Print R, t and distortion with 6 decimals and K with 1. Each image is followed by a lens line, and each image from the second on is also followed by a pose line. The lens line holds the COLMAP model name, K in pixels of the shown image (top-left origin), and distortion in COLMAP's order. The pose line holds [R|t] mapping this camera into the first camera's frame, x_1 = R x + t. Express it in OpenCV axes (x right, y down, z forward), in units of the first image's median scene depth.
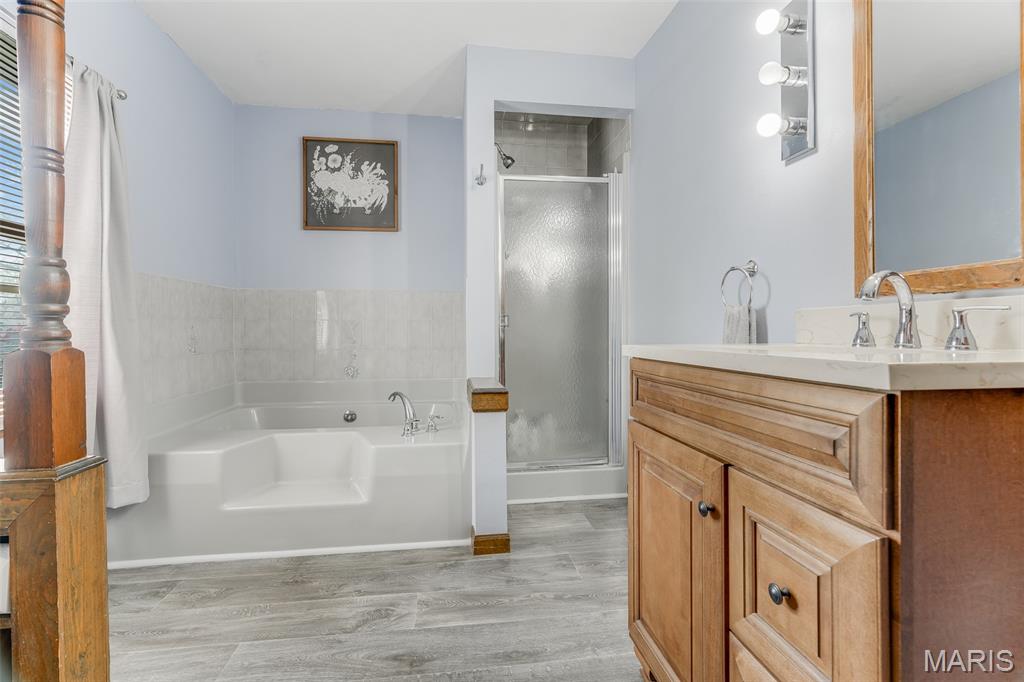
lens RADIAL K [[461.1, 0, 510.0], [0, 461.1, 333.2], [0, 0, 1]] dist [-0.003513, -0.000364]
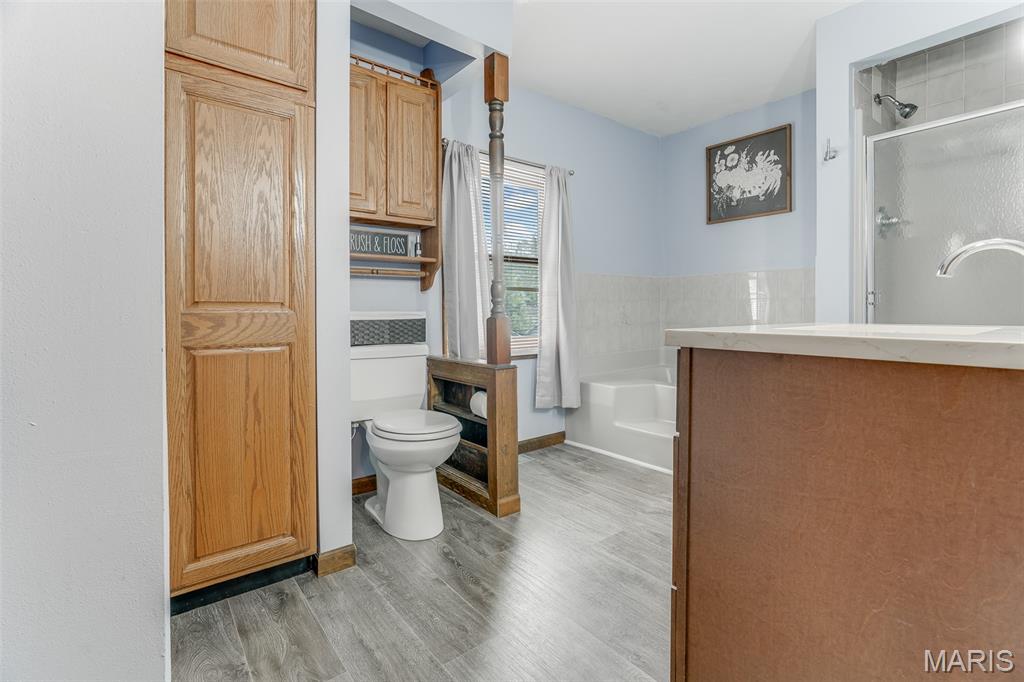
lens RADIAL K [[456.5, 0, 515.6], [0, 456.5, 321.6], [0, 0, 1]] dist [0.000694, 0.000402]
pose [[0.529955, 0.024319, -0.847677, 0.302751], [-0.004326, 0.999653, 0.025975, -0.001056], [0.848015, -0.010098, 0.529877, -0.056786]]
